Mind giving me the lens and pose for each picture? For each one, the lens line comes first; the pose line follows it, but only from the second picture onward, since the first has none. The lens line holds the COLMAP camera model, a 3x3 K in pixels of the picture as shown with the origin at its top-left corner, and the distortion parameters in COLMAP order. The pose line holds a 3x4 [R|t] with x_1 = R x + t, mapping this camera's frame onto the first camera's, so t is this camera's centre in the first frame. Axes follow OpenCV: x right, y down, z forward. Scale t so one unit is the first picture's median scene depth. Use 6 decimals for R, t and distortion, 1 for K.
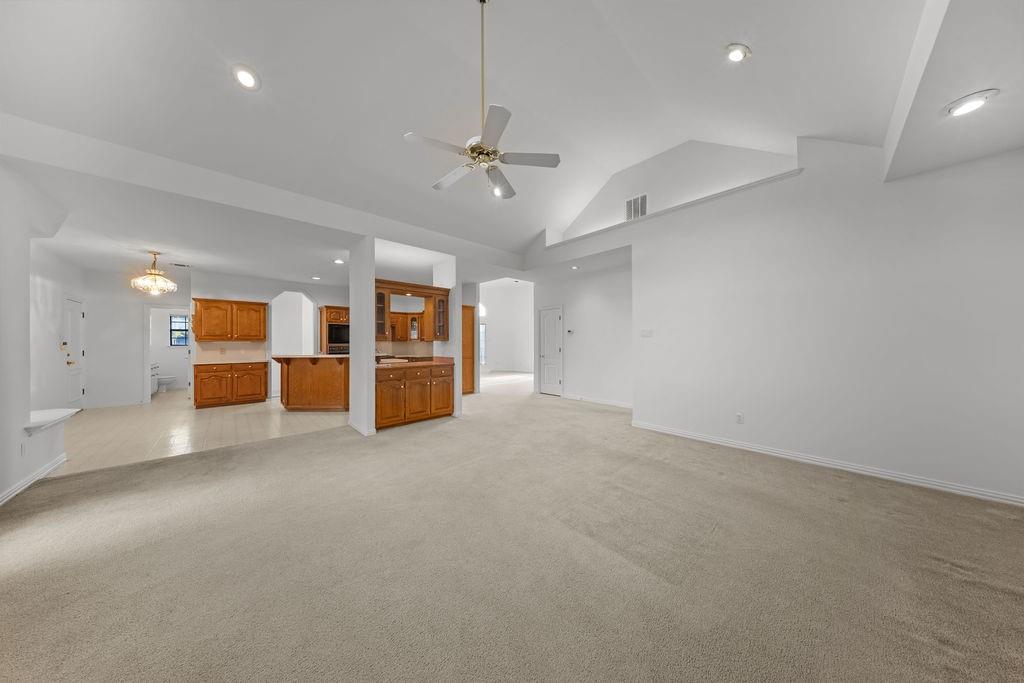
lens RADIAL K [[299.4, 0, 513.3], [0, 299.4, 340.8], [0, 0, 1]] dist [0.005016, -0.002146]
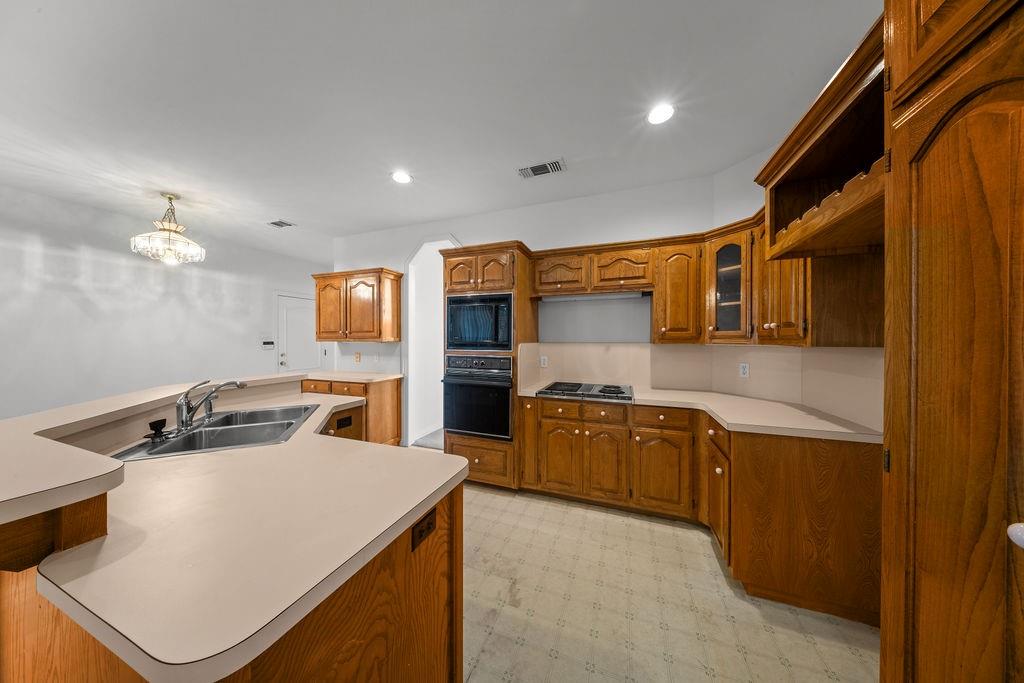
lens RADIAL K [[299.4, 0, 513.3], [0, 299.4, 340.8], [0, 0, 1]] dist [0.005016, -0.002146]
pose [[0.439683, 0.008940, -0.898109, -0.275201], [0.002291, 0.999936, 0.011075, -0.005396], [0.898150, -0.006927, 0.439634, 1.071217]]
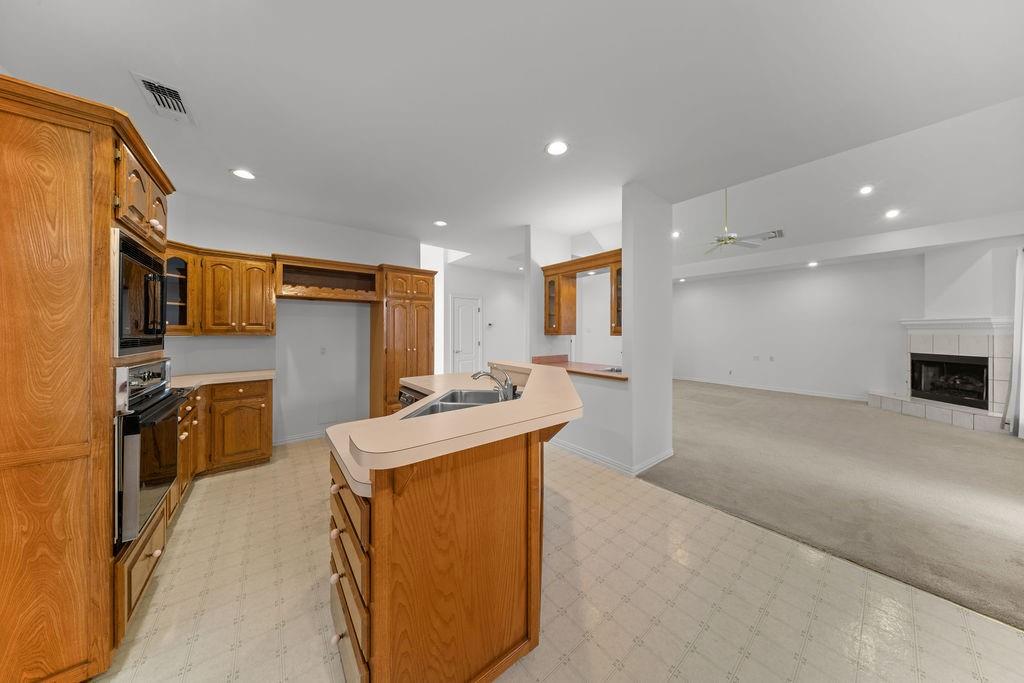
lens RADIAL K [[306.2, 0, 512.7], [0, 306.2, 331.5], [0, 0, 1]] dist [-0.000625, -0.000131]
pose [[0.081497, 0.006232, 0.996654, -0.902168], [-0.005530, 0.999968, -0.005801, -0.003410], [-0.996658, -0.005039, 0.081528, 0.913316]]
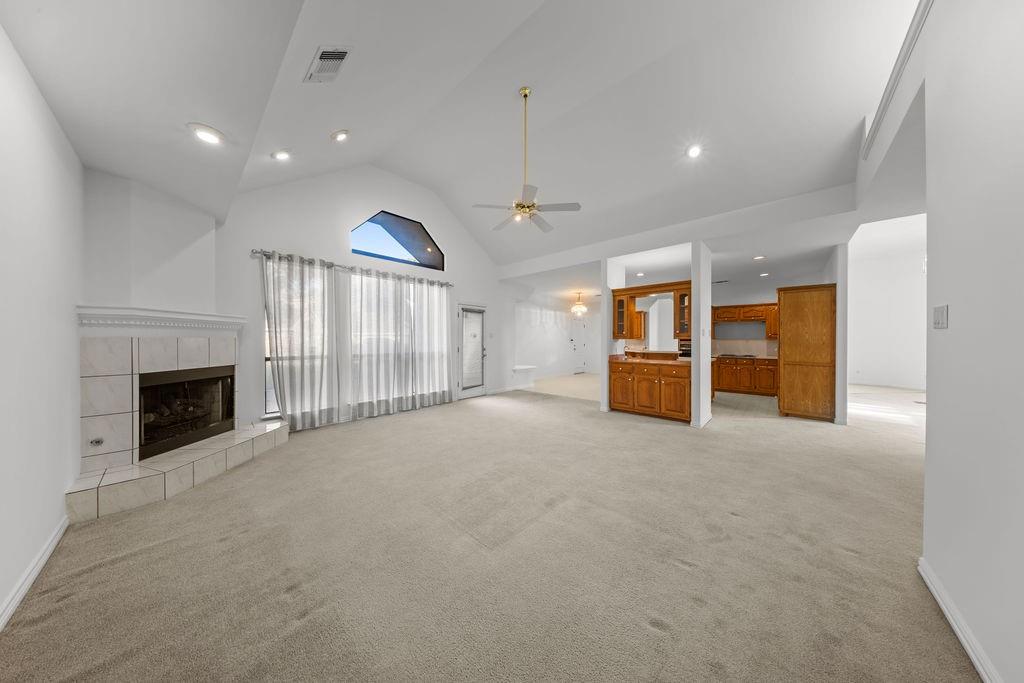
lens RADIAL K [[299.4, 0, 513.3], [0, 299.4, 340.8], [0, 0, 1]] dist [0.005016, -0.002146]
pose [[0.073717, 0.006494, -0.997258, 0.542261], [0.002930, 0.999973, 0.006728, -0.002343], [0.997275, -0.003418, 0.073696, 0.346907]]
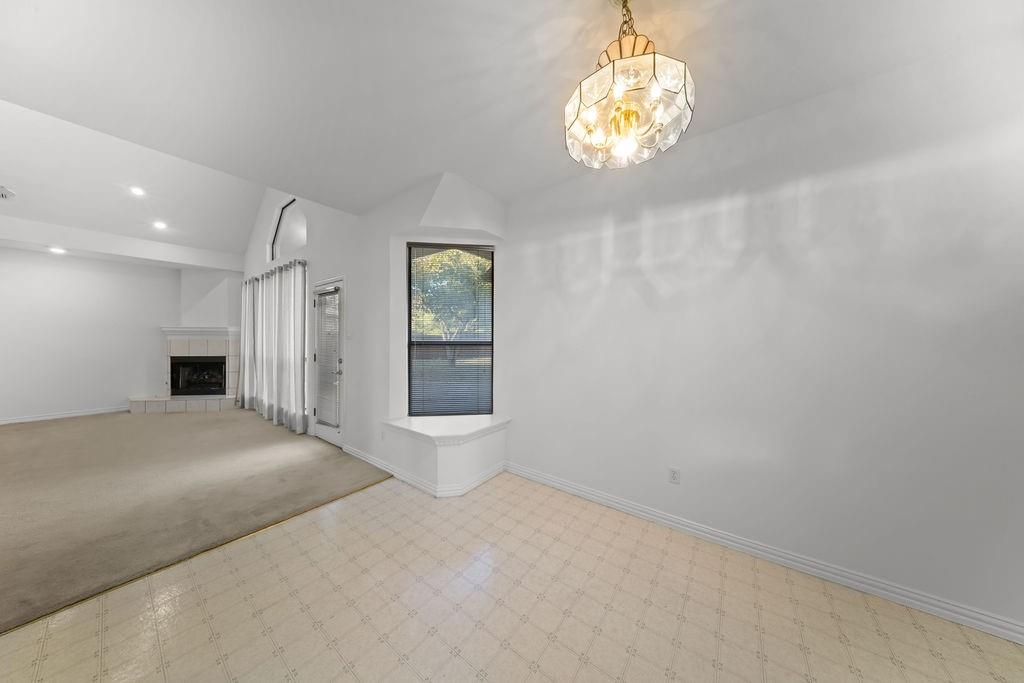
lens RADIAL K [[299.4, 0, 513.3], [0, 299.4, 340.8], [0, 0, 1]] dist [0.005016, -0.002146]
pose [[-0.984783, 0.001711, -0.173782, -0.839495], [0.001389, 0.999997, 0.001976, -0.003338], [0.173785, 0.001704, -0.984782, 0.973126]]
